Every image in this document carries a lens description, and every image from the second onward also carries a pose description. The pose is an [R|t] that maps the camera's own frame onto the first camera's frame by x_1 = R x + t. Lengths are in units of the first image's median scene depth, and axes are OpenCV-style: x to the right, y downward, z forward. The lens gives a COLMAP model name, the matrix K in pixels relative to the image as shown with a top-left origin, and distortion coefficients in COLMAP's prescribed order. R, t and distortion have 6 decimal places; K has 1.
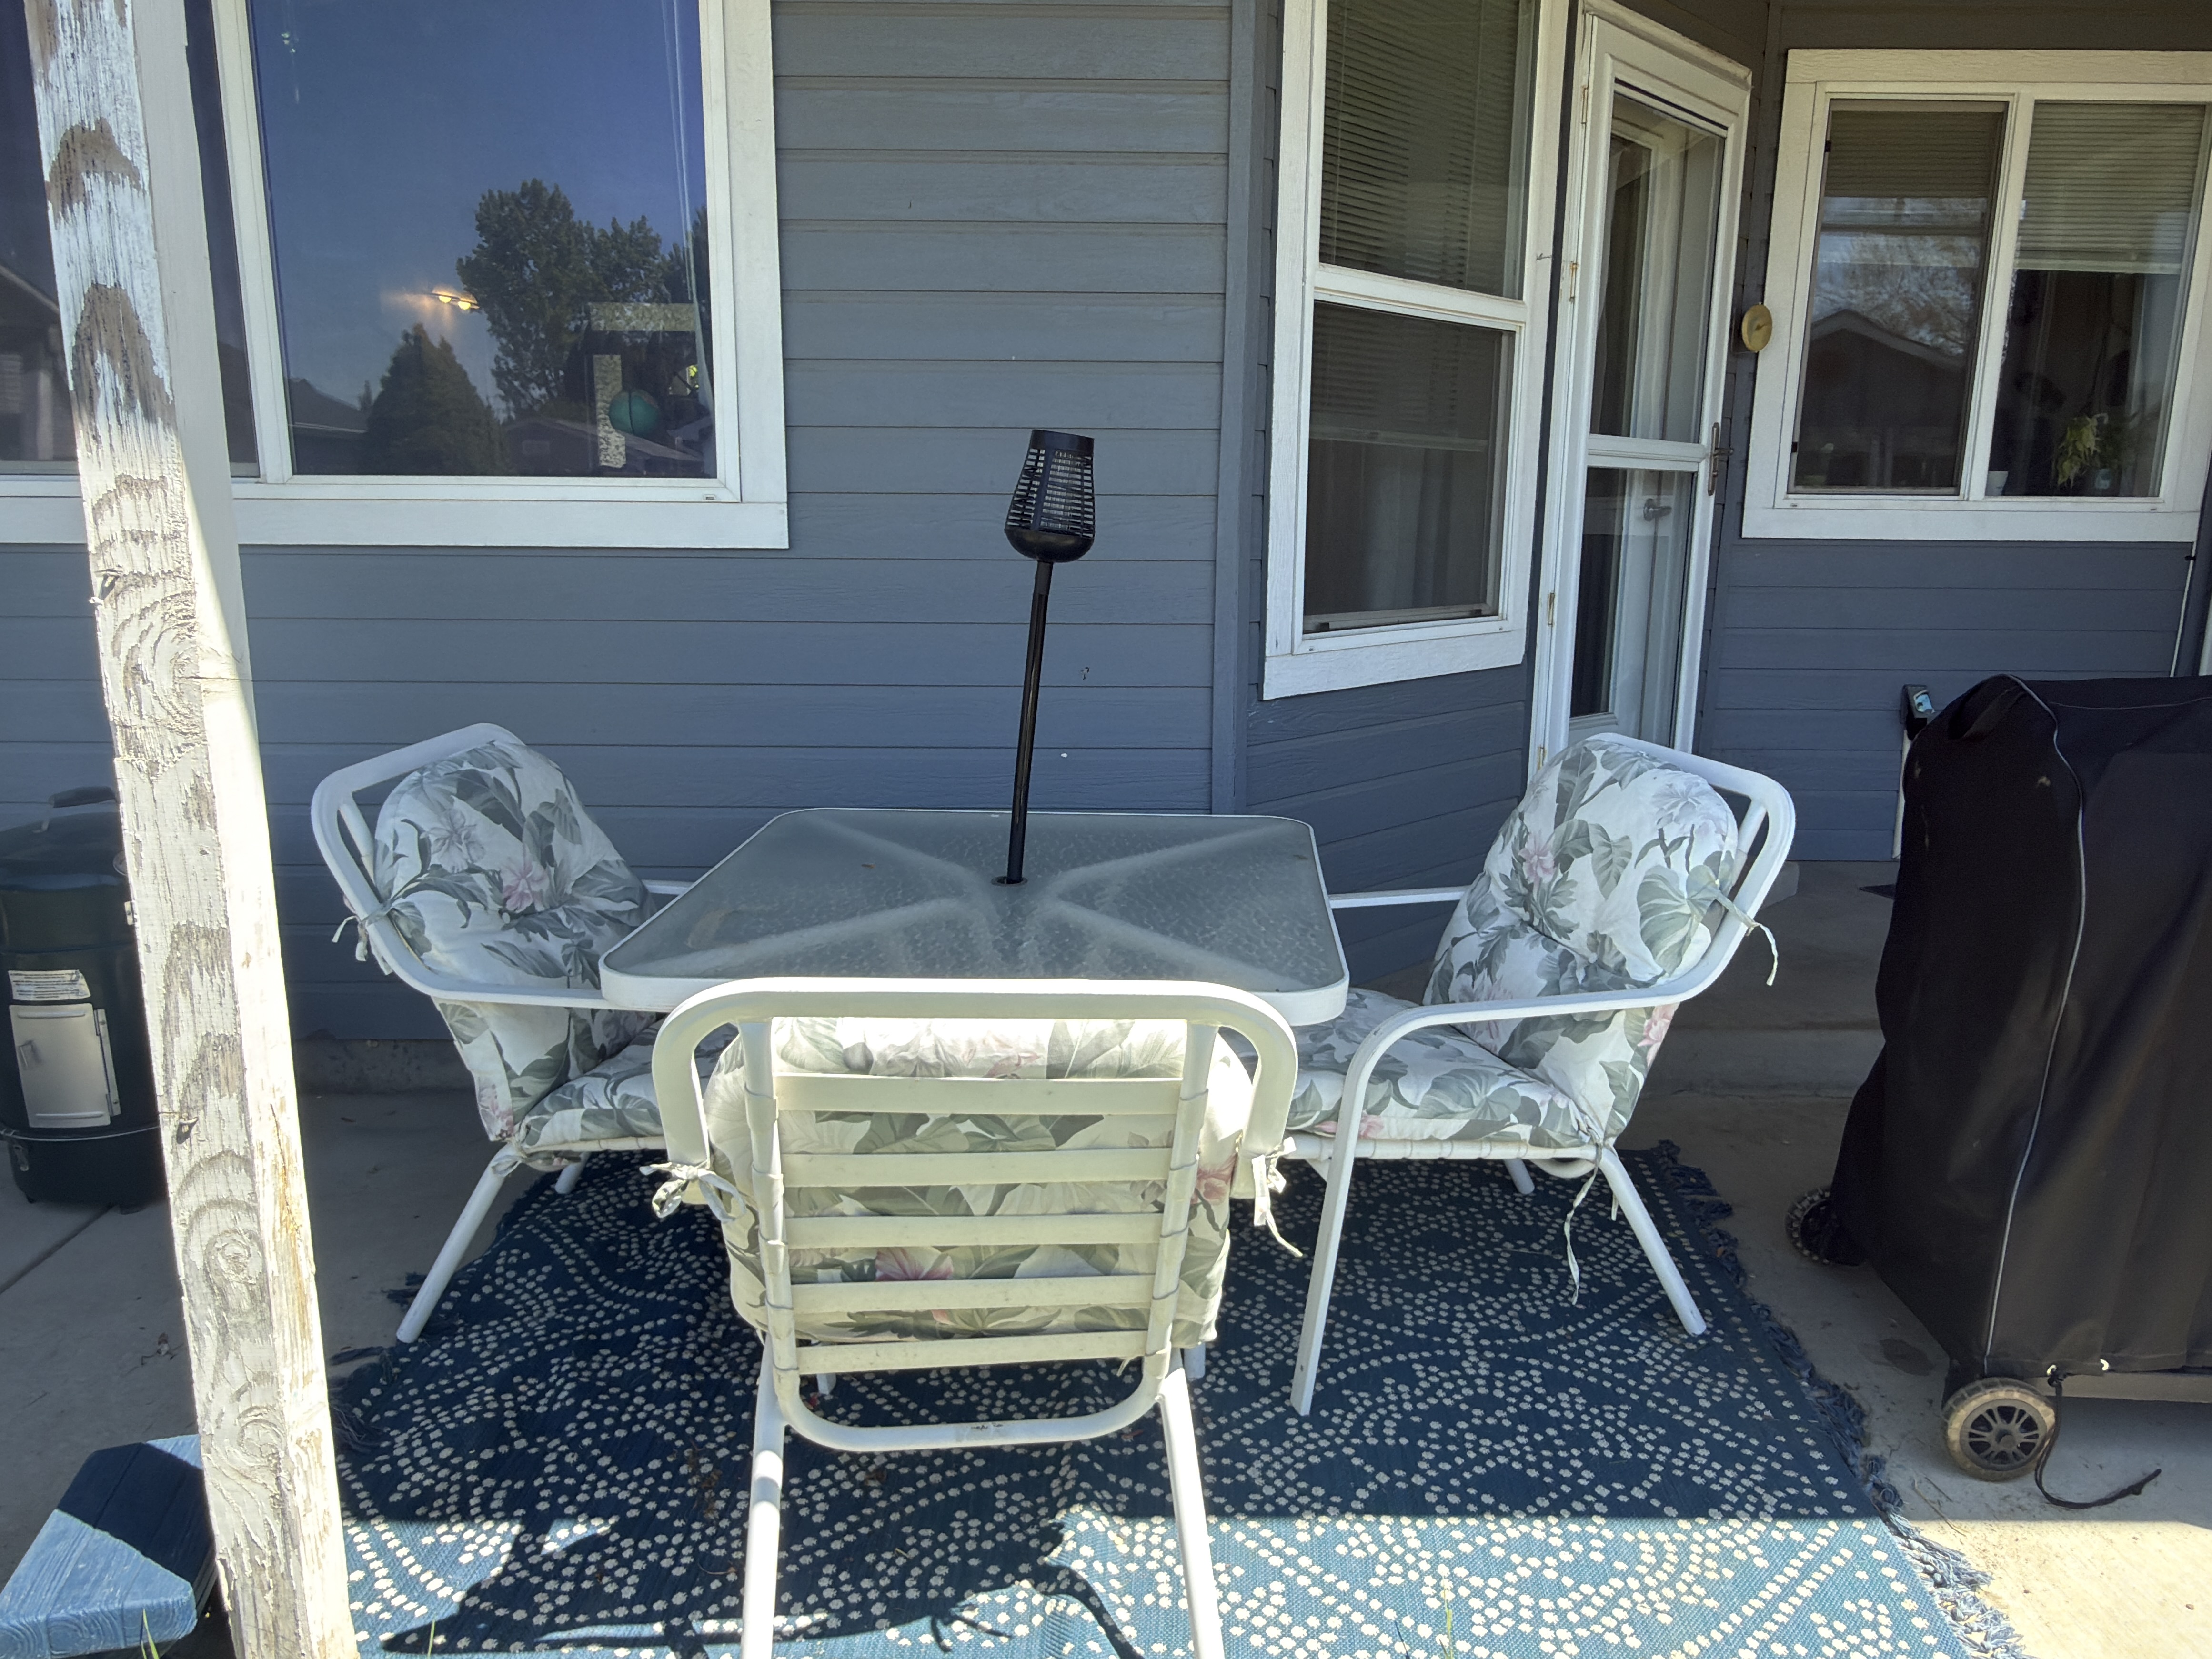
lens RADIAL K [[1517.1, 0, 1107.7], [0, 1517.1, 825.3], [0, 0, 1]] dist [-0.003830, 0.000750]
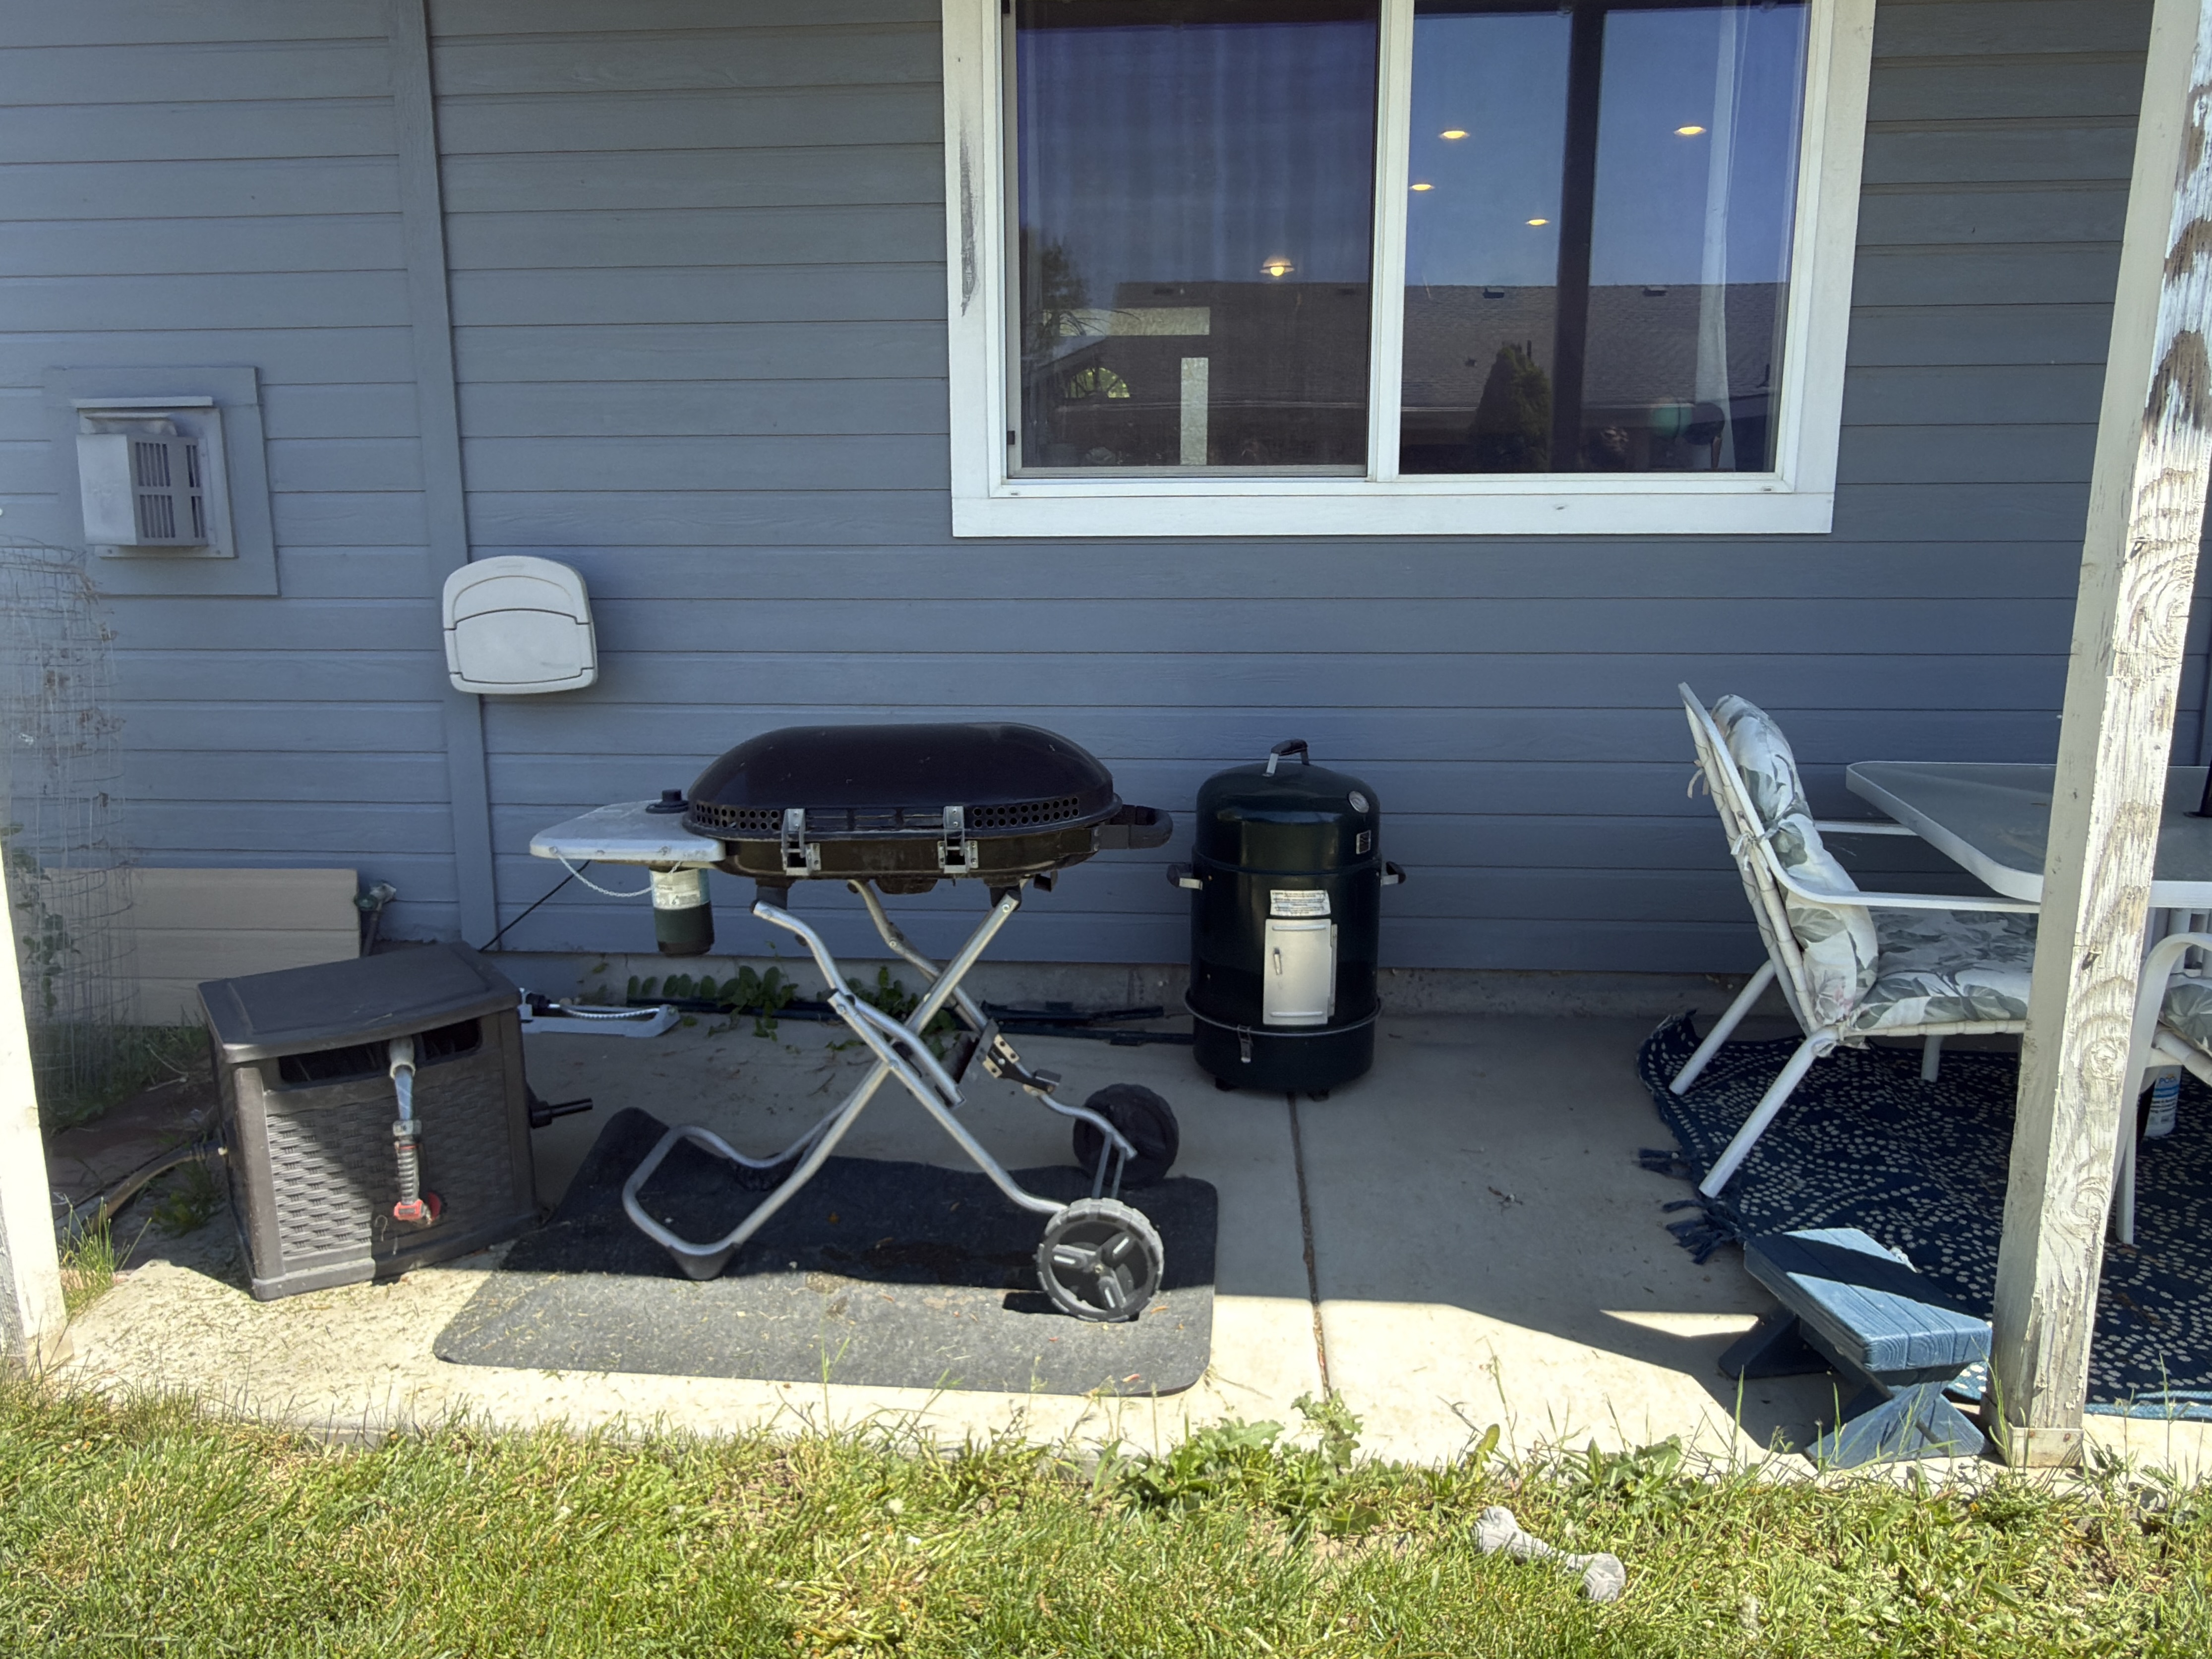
lens RADIAL K [[1576.3, 0, 1104.5], [0, 1576.3, 814.6], [0, 0, 1]] dist [-0.003060, -0.002927]
pose [[0.995753, 0.004941, -0.091937, -1.262179], [-0.006232, 0.999886, -0.013758, 0.092284], [0.091859, 0.014272, 0.995670, -0.428974]]
